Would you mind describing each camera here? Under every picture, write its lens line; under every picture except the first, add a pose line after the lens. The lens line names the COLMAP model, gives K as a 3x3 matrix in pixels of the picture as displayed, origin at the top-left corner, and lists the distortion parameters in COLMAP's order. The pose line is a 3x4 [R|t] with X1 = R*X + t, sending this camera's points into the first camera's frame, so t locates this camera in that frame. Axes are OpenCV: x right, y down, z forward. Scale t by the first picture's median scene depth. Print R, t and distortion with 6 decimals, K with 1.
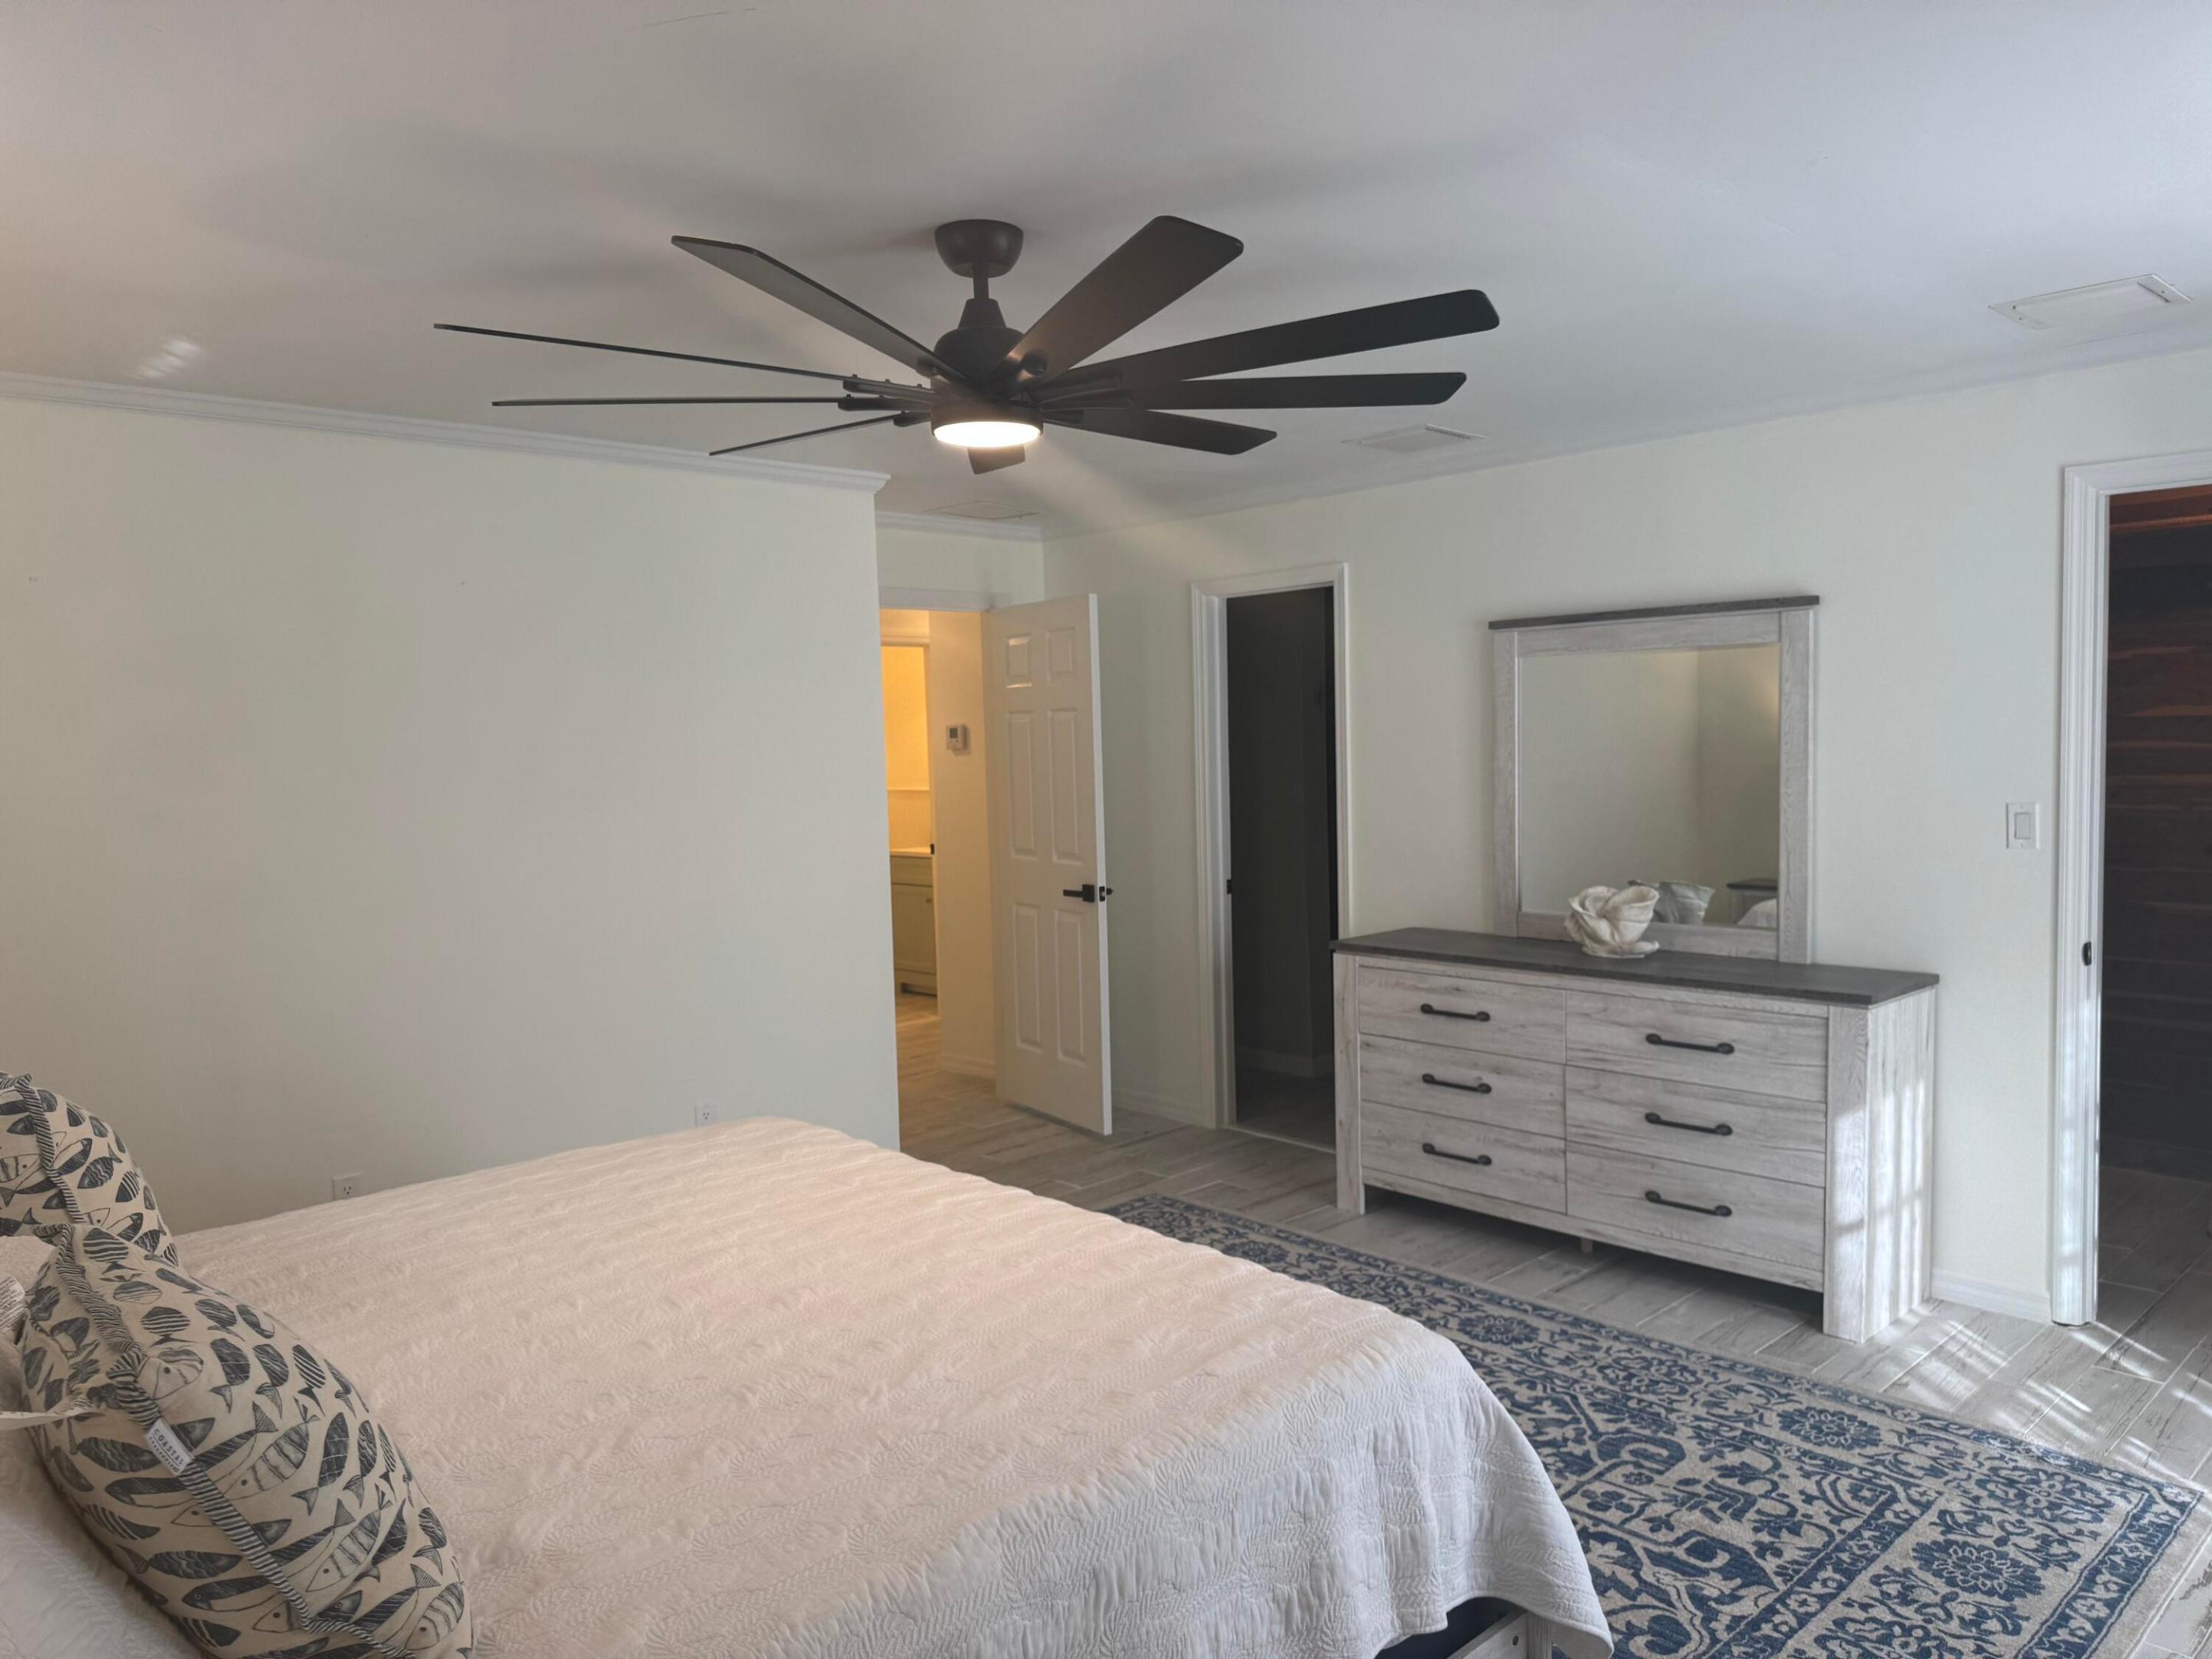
lens RADIAL K [[1589.6, 0, 1106.5], [0, 1589.6, 833.2], [0, 0, 1]] dist [0.061896, -0.024417]
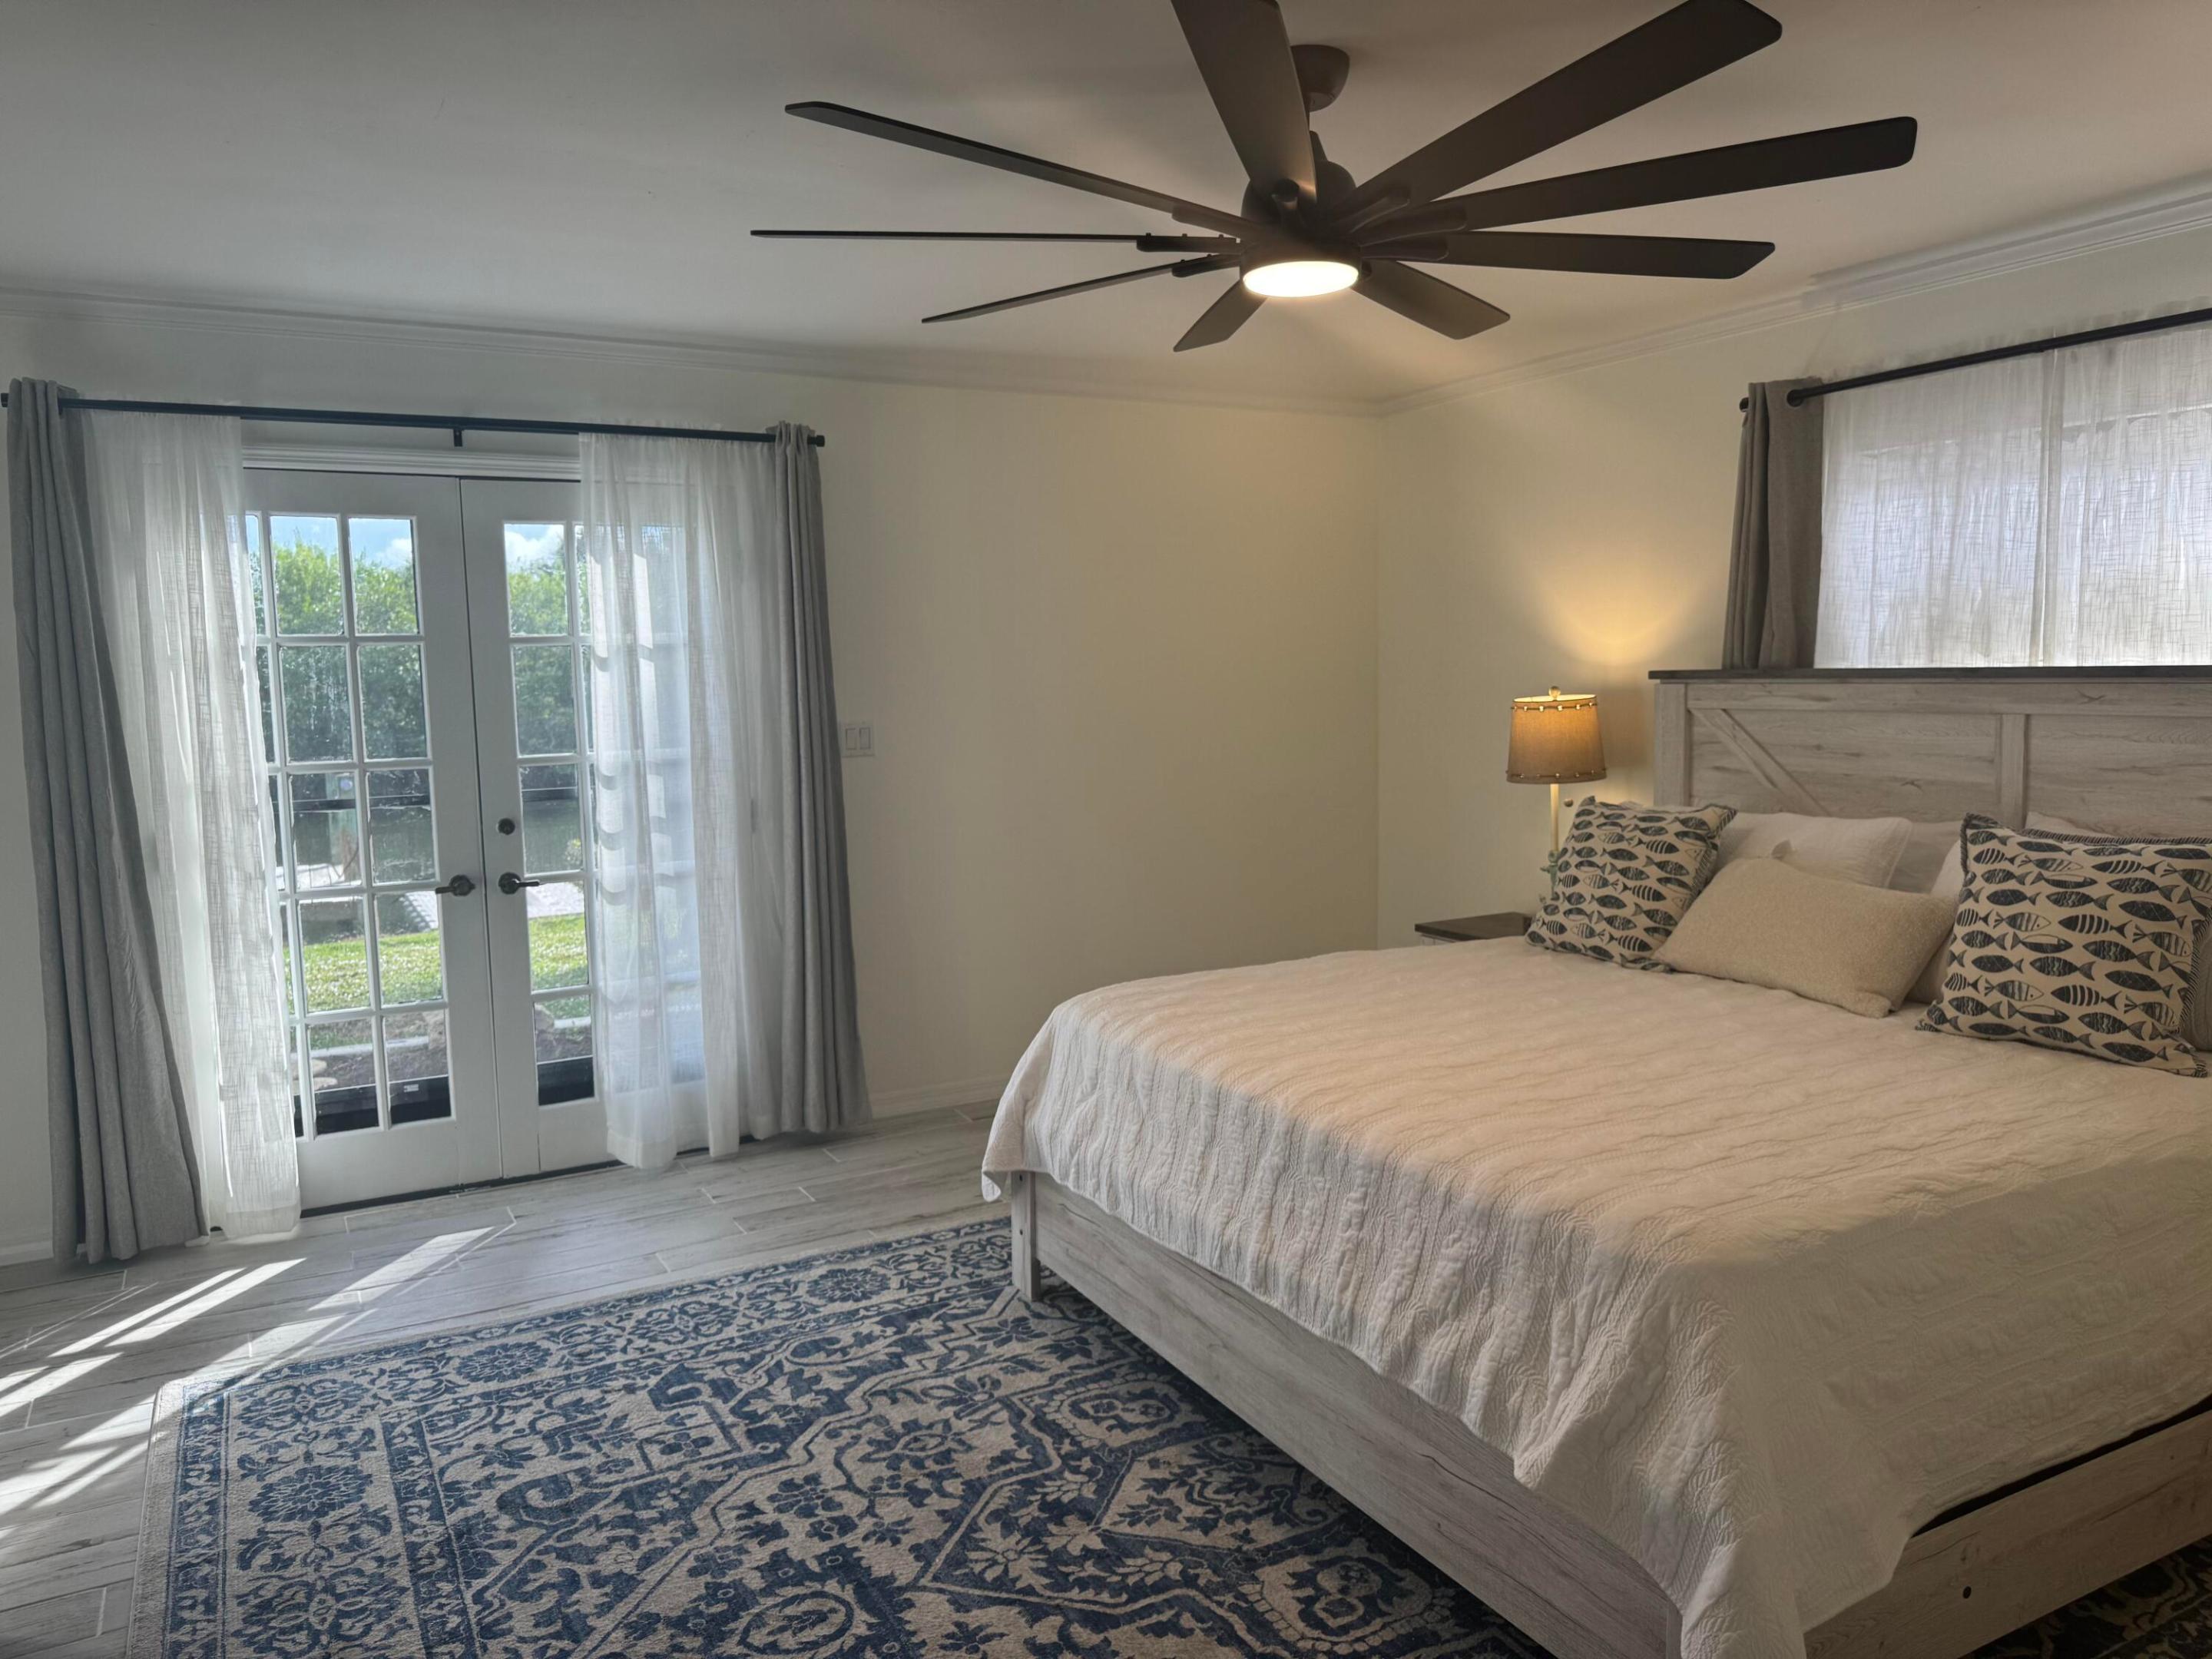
lens RADIAL K [[1589.6, 0, 1106.2], [0, 1589.6, 829.9], [0, 0, 1]] dist [0.061896, -0.024417]
pose [[-0.964580, 0.002388, 0.263780, -0.193734], [0.046041, 0.986135, 0.159432, -0.096612], [-0.259742, 0.165930, -0.951316, 1.816414]]
